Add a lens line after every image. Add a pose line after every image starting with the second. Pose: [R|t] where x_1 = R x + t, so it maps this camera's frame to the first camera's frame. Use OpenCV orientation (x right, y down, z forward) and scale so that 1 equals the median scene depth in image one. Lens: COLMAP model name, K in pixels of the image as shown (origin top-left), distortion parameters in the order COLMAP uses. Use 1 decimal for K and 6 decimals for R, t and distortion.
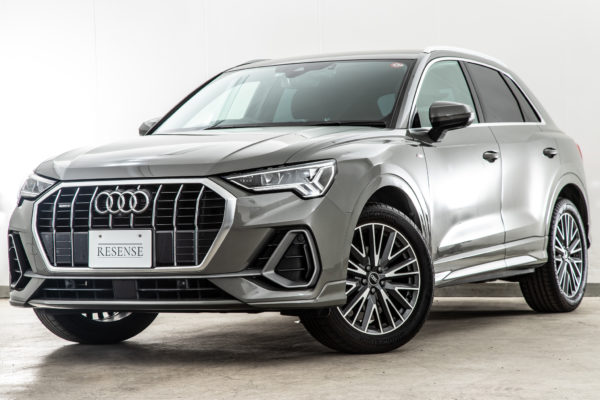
lens RADIAL K [[1575.1, 0, 301.7], [0, 1575.1, 198.1], [0, 0, 1]] dist [0.477883, 0.000000]
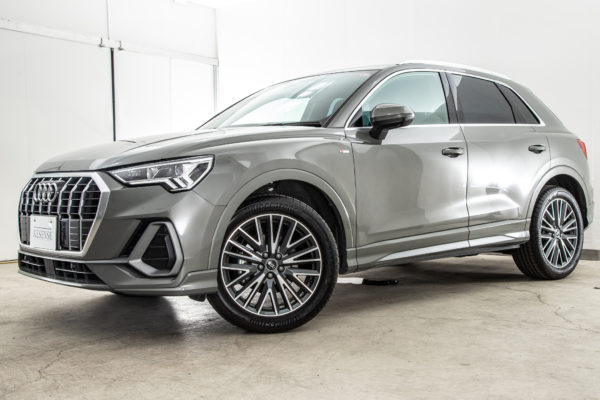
lens RADIAL K [[721.6, 0, 308.0], [0, 721.6, 200.2], [0, 0, 1]] dist [0.107020, 0.000000]
pose [[0.933986, 0.020962, -0.356693, 0.249527], [-0.007012, 0.999161, 0.040357, -0.013952], [0.357240, -0.035192, 0.933349, 0.552566]]
